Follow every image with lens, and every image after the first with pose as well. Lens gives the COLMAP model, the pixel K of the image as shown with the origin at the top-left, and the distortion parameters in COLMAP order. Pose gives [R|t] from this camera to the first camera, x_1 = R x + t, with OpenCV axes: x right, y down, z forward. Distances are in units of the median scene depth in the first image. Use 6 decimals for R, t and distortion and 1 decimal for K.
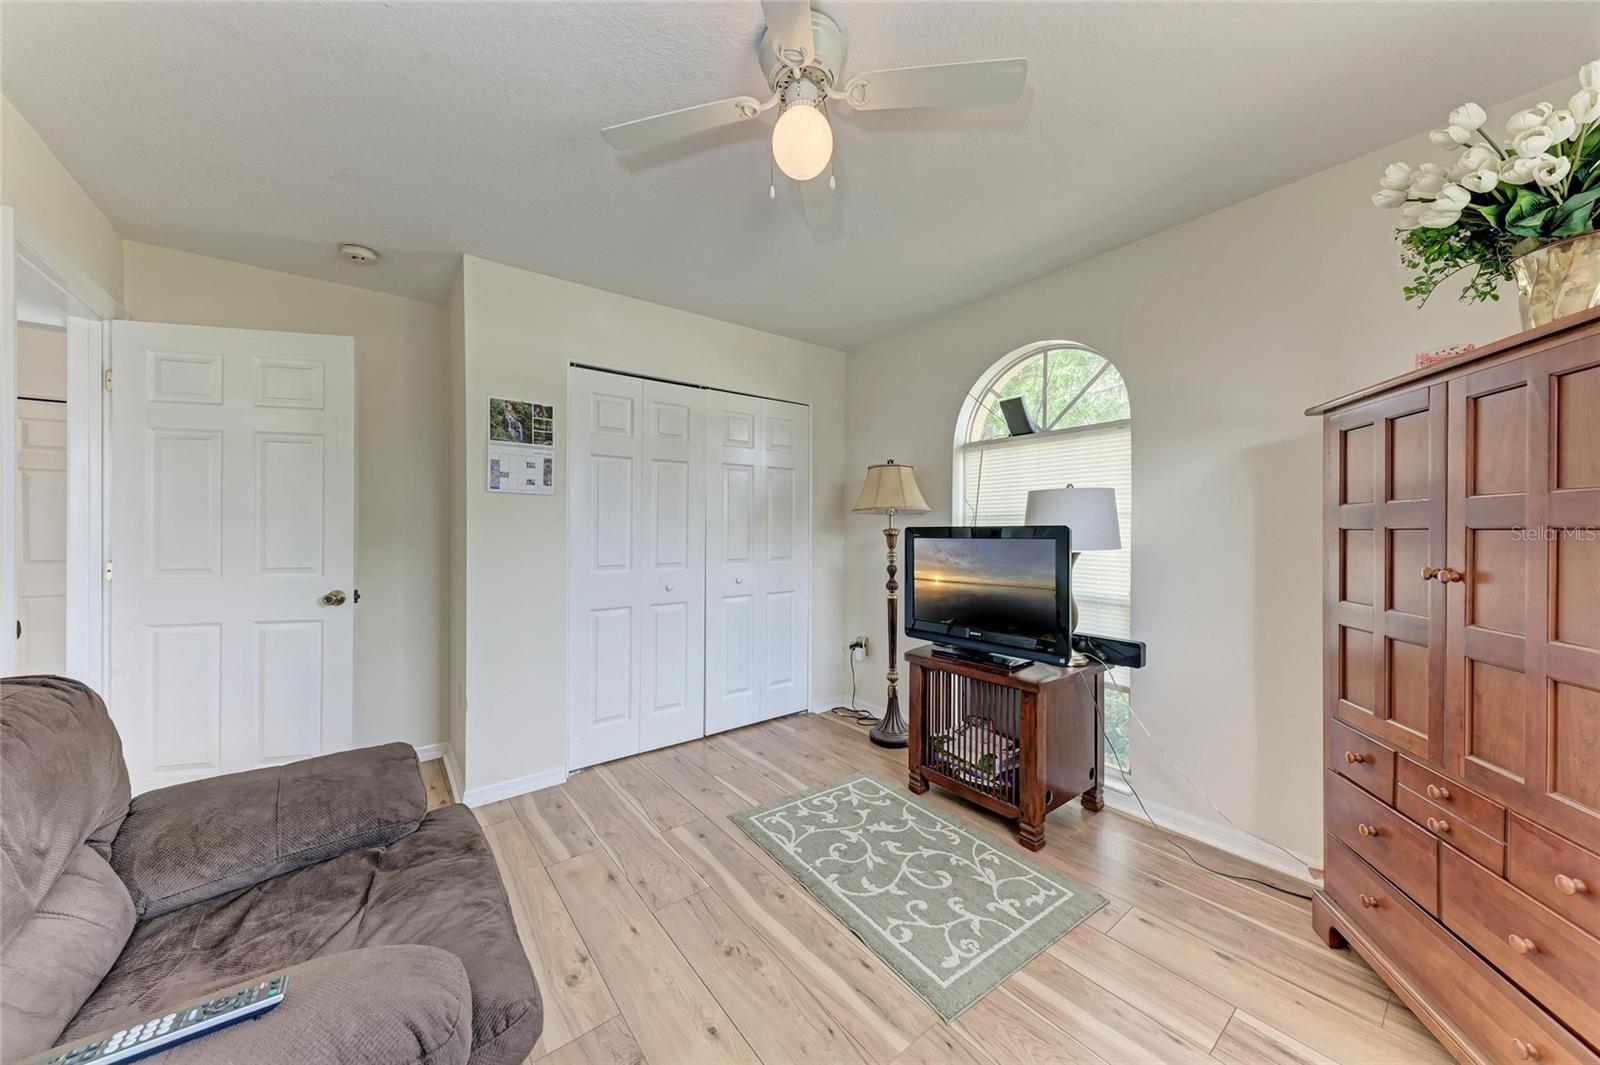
lens RADIAL K [[549.7, 0, 805.1], [0, 549.7, 532.2], [0, 0, 1]] dist [0.014739, -0.001341]
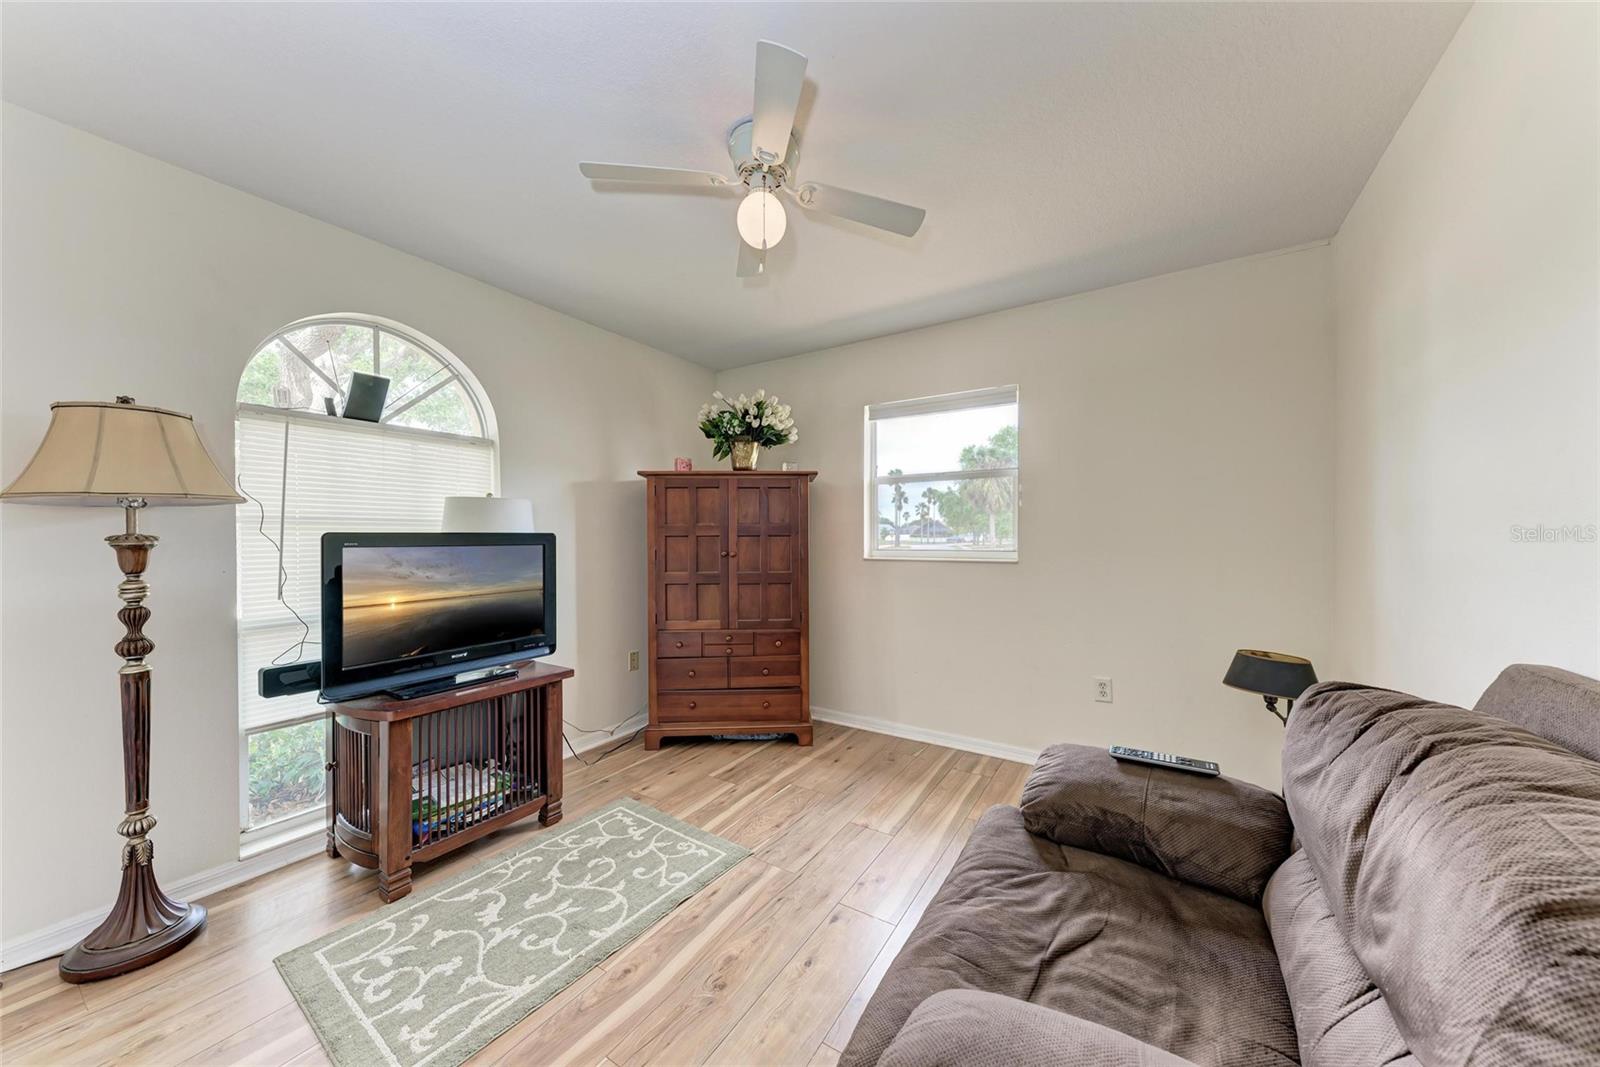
lens RADIAL K [[549.7, 0, 806.7], [0, 549.7, 536.7], [0, 0, 1]] dist [0.014739, -0.001341]
pose [[-0.340811, 0.007083, 0.940105, -0.740213], [0.010575, 0.999937, -0.003700, 0.006428], [-0.940072, 0.008681, -0.340865, 0.816650]]
